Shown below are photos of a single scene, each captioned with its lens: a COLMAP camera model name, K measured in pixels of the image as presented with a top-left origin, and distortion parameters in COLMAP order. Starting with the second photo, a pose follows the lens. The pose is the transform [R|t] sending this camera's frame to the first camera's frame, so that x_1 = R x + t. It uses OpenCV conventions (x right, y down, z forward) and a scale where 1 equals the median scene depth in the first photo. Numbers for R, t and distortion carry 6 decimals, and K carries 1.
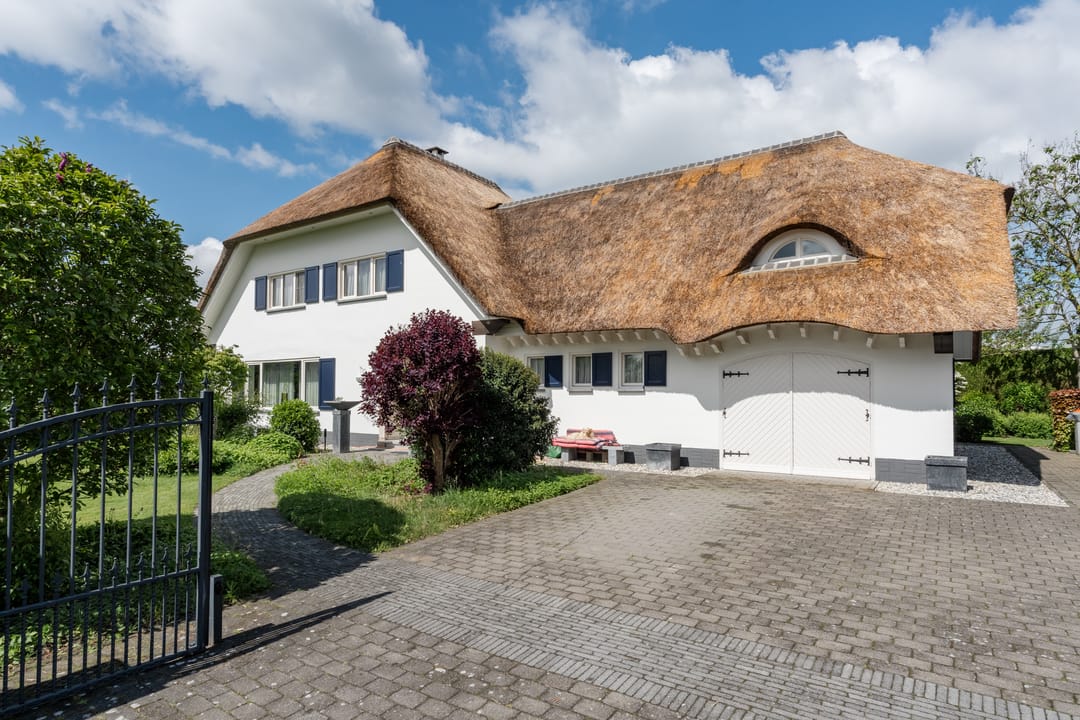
lens RADIAL K [[606.4, 0, 552.3], [0, 606.4, 364.7], [0, 0, 1]] dist [-0.003682, -0.001447]
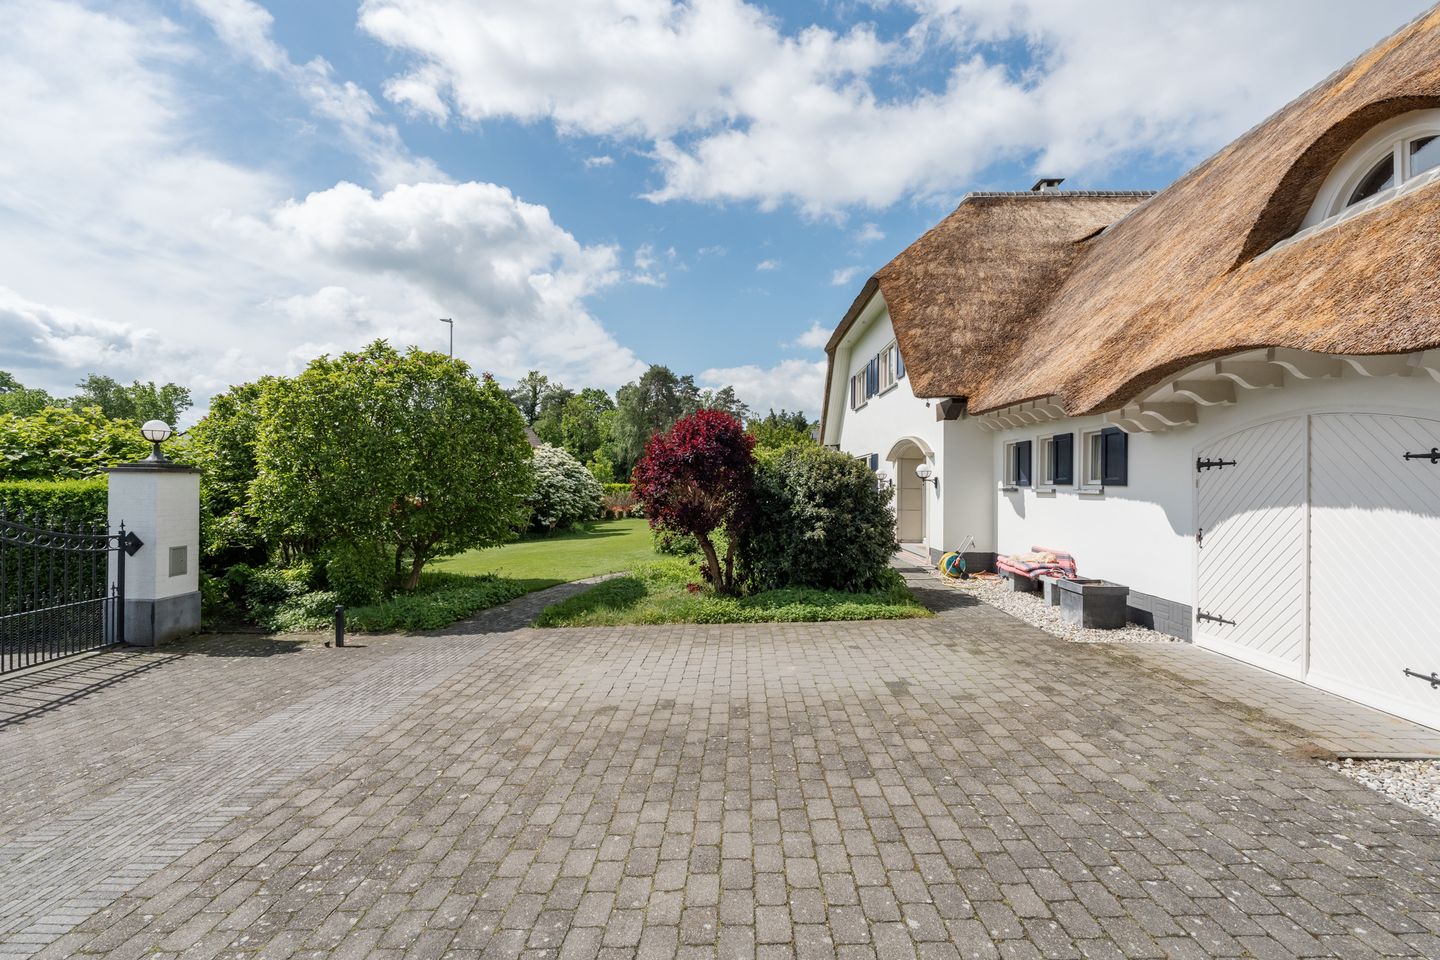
lens RADIAL K [[633.6, 0, 720.0], [0, 633.6, 480.0], [0, 0, 1]] dist [-0.000022, 0.000138]
pose [[0.528852, -0.000663, -0.848714, 0.527314], [0.035999, 0.999117, 0.021651, -0.000446], [0.847950, -0.042003, 0.528409, 0.348260]]
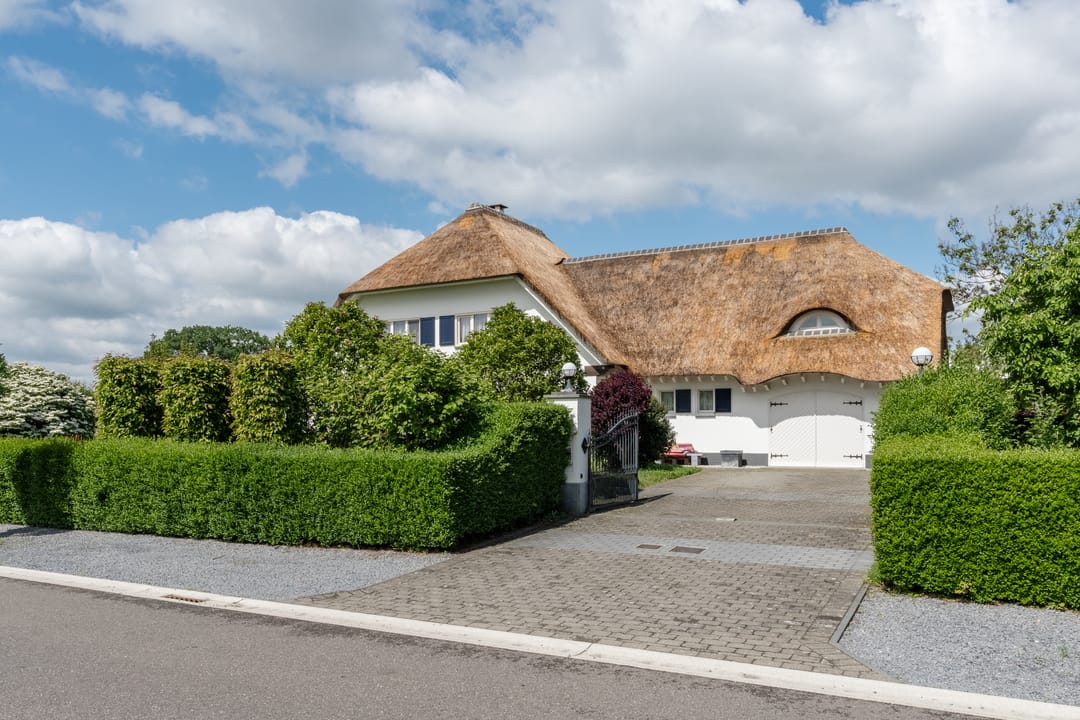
lens RADIAL K [[823.7, 0, 527.3], [0, 823.7, 401.1], [0, 0, 1]] dist [0.003042, 0.001258]
pose [[0.996823, -0.006000, 0.079418, -0.486715], [0.004630, 0.999837, 0.017426, -0.030628], [-0.079509, -0.017003, 0.996689, -1.005176]]
